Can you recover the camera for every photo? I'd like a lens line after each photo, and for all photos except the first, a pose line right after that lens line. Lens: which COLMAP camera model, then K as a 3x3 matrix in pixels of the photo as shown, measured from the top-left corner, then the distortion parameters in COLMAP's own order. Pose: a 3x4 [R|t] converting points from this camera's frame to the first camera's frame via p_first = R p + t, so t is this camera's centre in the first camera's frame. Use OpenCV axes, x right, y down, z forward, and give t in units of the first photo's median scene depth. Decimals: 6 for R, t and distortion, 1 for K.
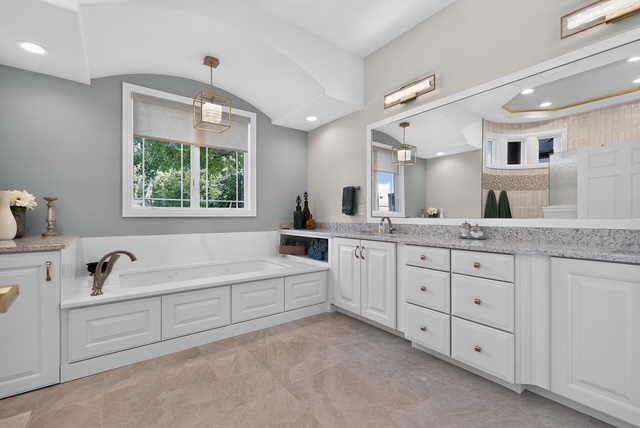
lens RADIAL K [[279.1, 0, 319.6], [0, 279.1, 215.7], [0, 0, 1]] dist [-0.001248, 0.000657]
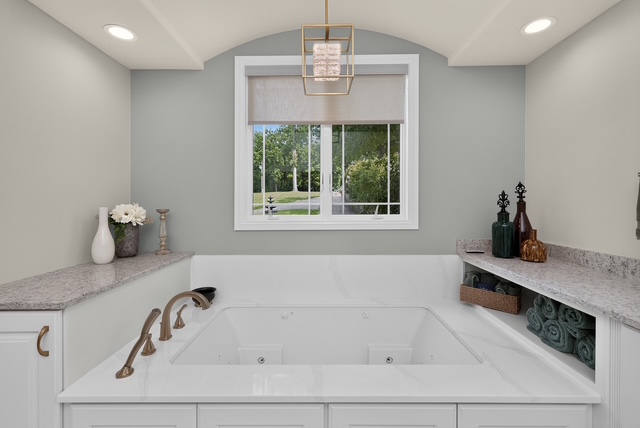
lens RADIAL K [[279.1, 0, 324.4], [0, 279.1, 207.0], [0, 0, 1]] dist [-0.001248, 0.000657]
pose [[0.794675, 0.007753, -0.606986, -0.026743], [0.006494, 0.999753, 0.021273, -0.059037], [0.607001, -0.020847, 0.794428, 0.413552]]
